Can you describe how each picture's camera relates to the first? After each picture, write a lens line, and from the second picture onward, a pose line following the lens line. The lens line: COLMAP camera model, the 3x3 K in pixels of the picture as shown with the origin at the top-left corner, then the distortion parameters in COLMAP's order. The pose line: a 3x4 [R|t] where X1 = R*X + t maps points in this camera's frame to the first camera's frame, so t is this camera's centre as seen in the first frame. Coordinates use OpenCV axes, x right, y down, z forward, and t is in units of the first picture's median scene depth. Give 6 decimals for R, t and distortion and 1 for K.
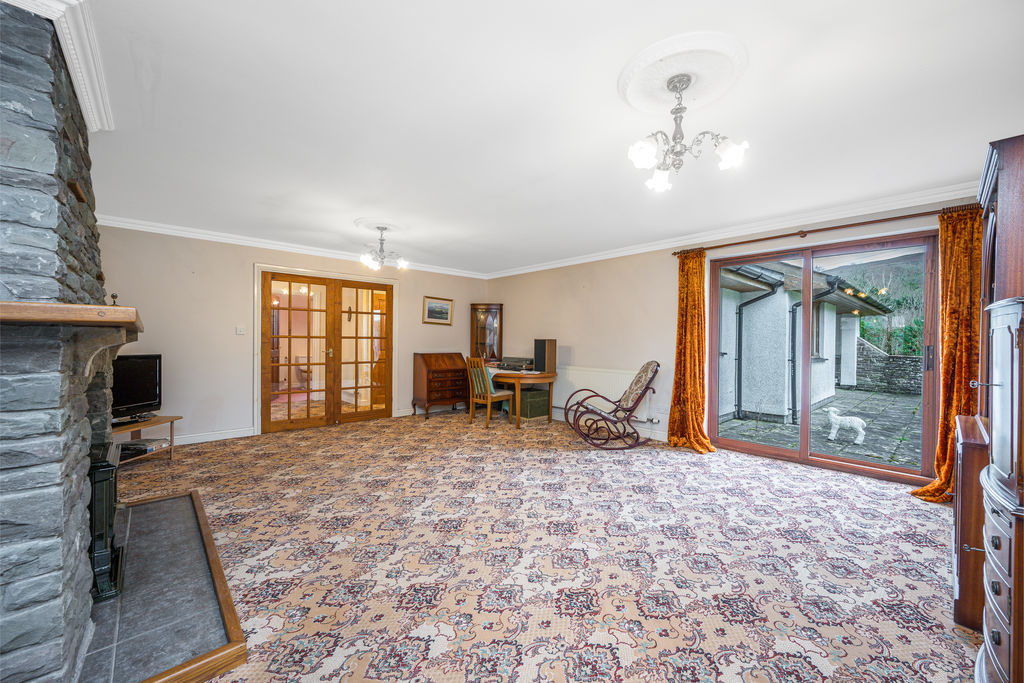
lens RADIAL K [[396.6, 0, 510.8], [0, 396.6, 343.5], [0, 0, 1]] dist [-0.001586, 0.000198]
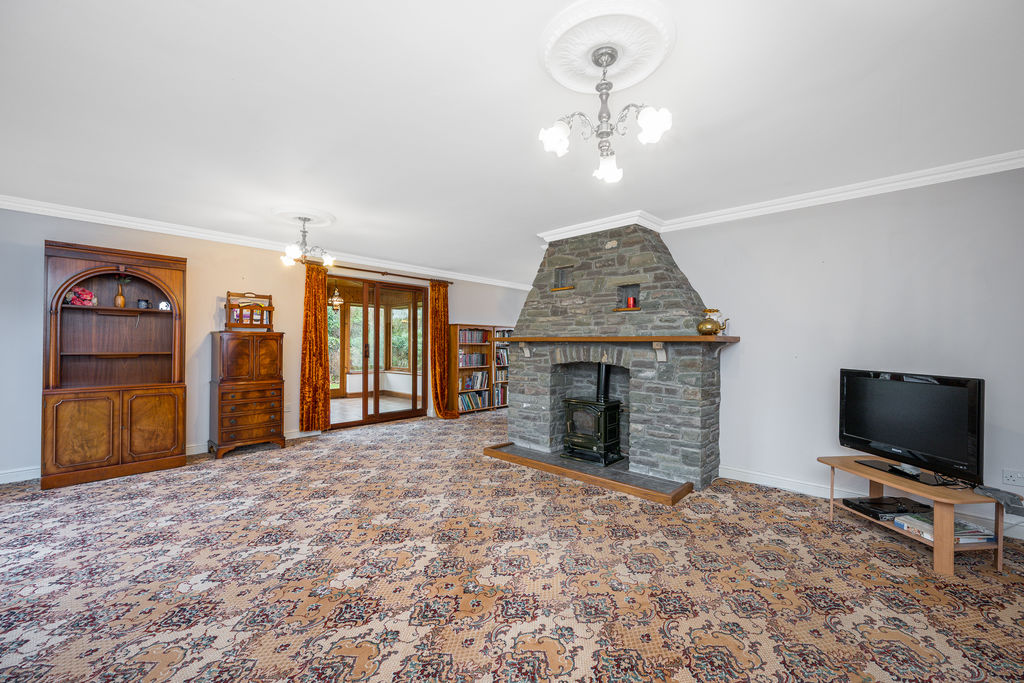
lens RADIAL K [[414.0, 0, 524.4], [0, 414.0, 338.3], [0, 0, 1]] dist [0.001563, 0.000515]
pose [[-0.992458, -0.015495, -0.121600, -0.271402], [-0.014225, 0.999835, -0.011303, -0.014278], [0.121755, -0.009488, -0.992515, 1.926974]]
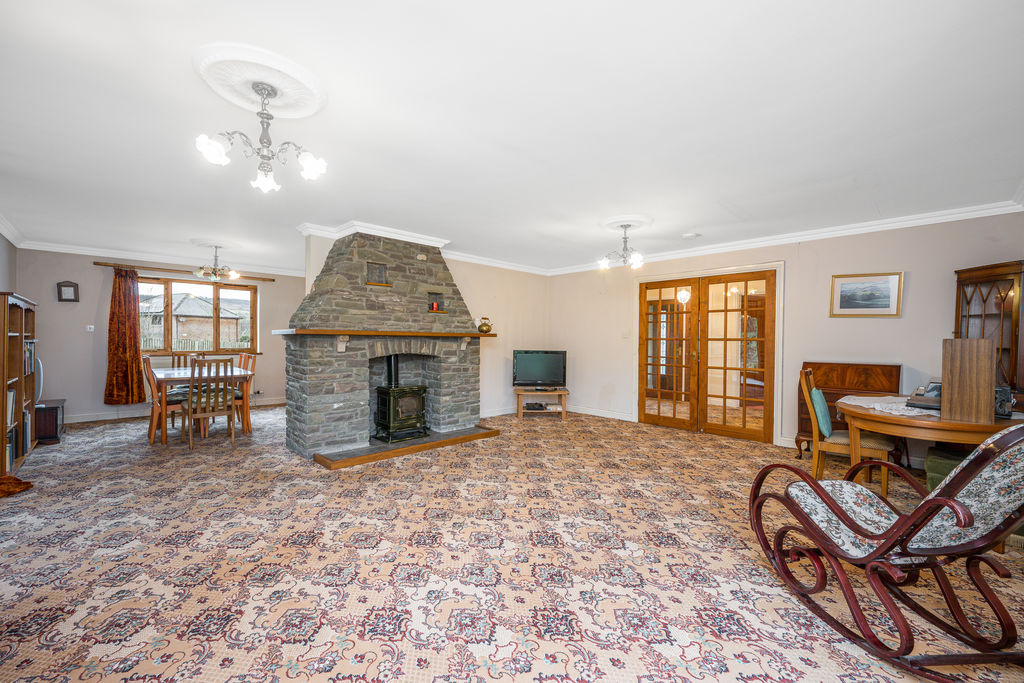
lens RADIAL K [[396.6, 0, 510.8], [0, 396.6, 343.5], [0, 0, 1]] dist [-0.001586, 0.000198]
pose [[0.056778, 0.001903, -0.998385, 0.866041], [-0.014377, 0.999896, 0.001088, -0.000313], [0.998283, 0.014292, 0.056799, 0.920279]]
